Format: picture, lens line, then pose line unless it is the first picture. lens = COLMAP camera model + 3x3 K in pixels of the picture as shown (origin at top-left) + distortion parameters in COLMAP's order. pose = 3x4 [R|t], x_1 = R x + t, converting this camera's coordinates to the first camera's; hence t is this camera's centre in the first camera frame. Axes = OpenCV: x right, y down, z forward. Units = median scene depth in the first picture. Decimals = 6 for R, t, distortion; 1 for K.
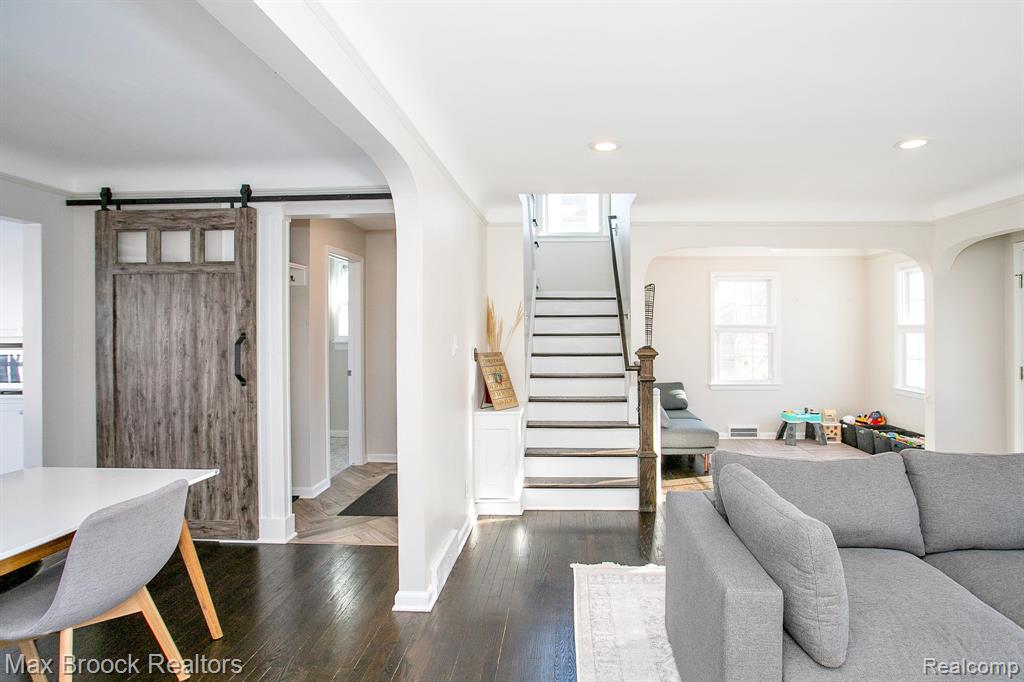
lens RADIAL K [[541.7, 0, 532.7], [0, 541.7, 324.6], [0, 0, 1]] dist [-0.074373, 0.035582]
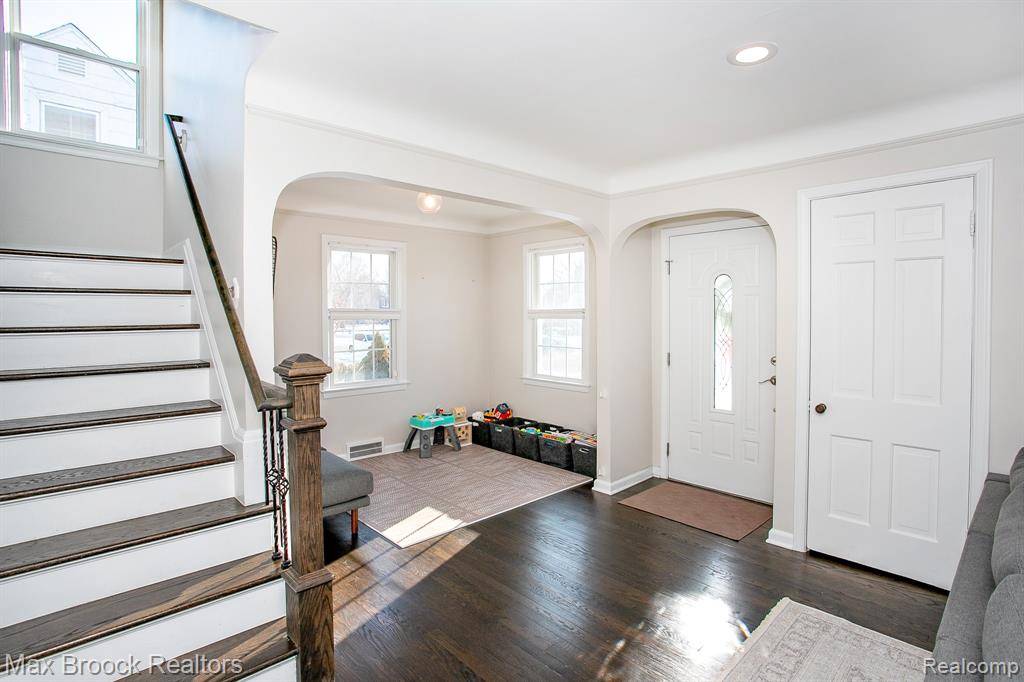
lens RADIAL K [[541.7, 0, 532.7], [0, 541.7, 324.6], [0, 0, 1]] dist [-0.074373, 0.035582]
pose [[0.686517, -0.017243, 0.726909, 0.003077], [-0.006382, 0.999537, 0.029738, -0.002066], [-0.727086, -0.025055, 0.686089, 0.315820]]
